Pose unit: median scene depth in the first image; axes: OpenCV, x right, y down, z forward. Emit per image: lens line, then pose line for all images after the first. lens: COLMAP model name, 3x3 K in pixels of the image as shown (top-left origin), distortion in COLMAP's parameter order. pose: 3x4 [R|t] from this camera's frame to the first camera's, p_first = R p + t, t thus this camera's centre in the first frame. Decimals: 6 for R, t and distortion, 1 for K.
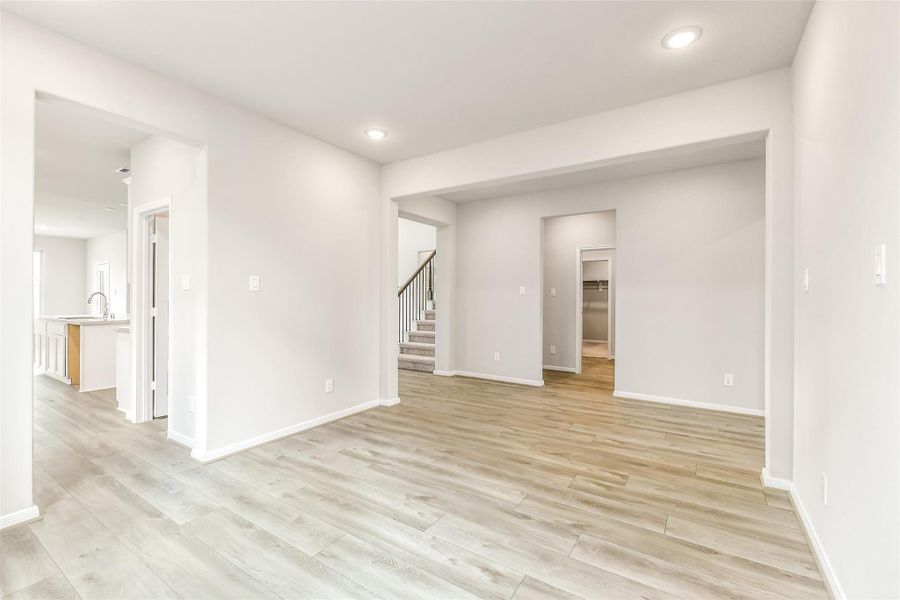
lens RADIAL K [[386.6, 0, 449.4], [0, 386.6, 297.3], [0, 0, 1]] dist [0.000002, -0.007015]
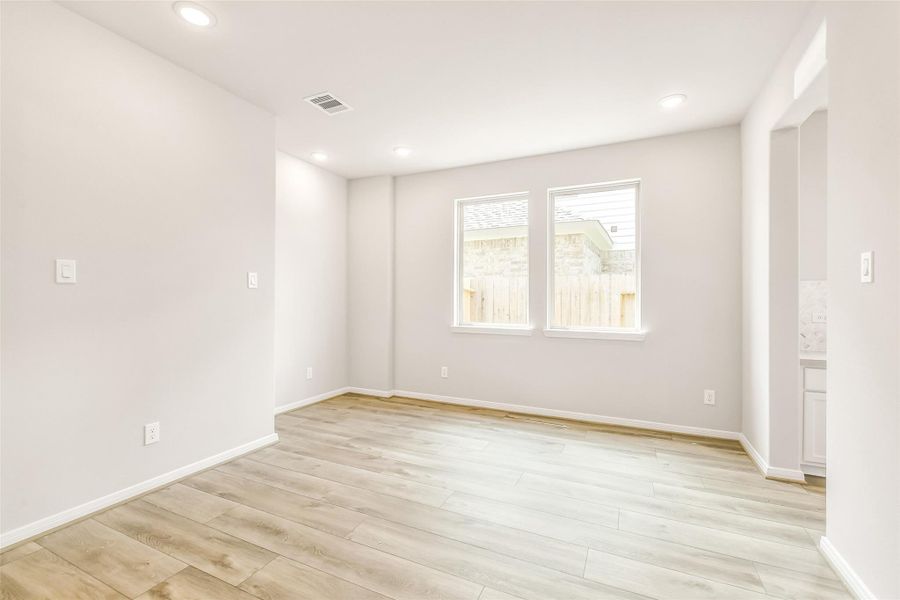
lens RADIAL K [[386.6, 0, 449.4], [0, 386.6, 297.3], [0, 0, 1]] dist [0.000002, -0.007015]
pose [[-0.990213, -0.008350, -0.139312, 0.079145], [-0.008194, 0.999965, -0.001692, 0.008038], [0.139322, -0.000534, -0.990247, 1.433542]]
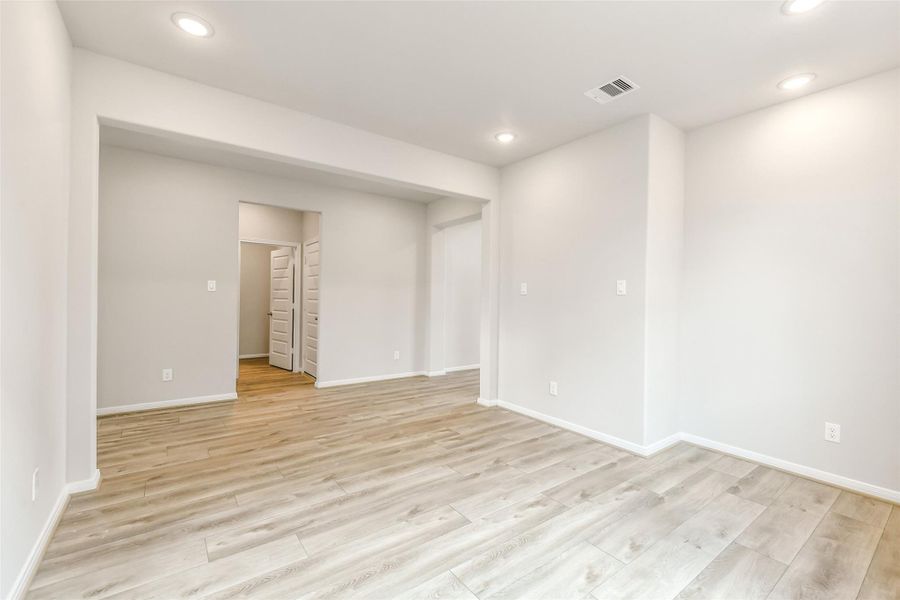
lens RADIAL K [[386.6, 0, 449.4], [0, 386.6, 297.3], [0, 0, 1]] dist [0.000002, -0.007015]
pose [[0.350536, -0.002125, 0.936547, -0.705683], [-0.010127, 0.999930, 0.006059, -0.007513], [-0.936495, -0.011608, 0.350490, 0.458239]]
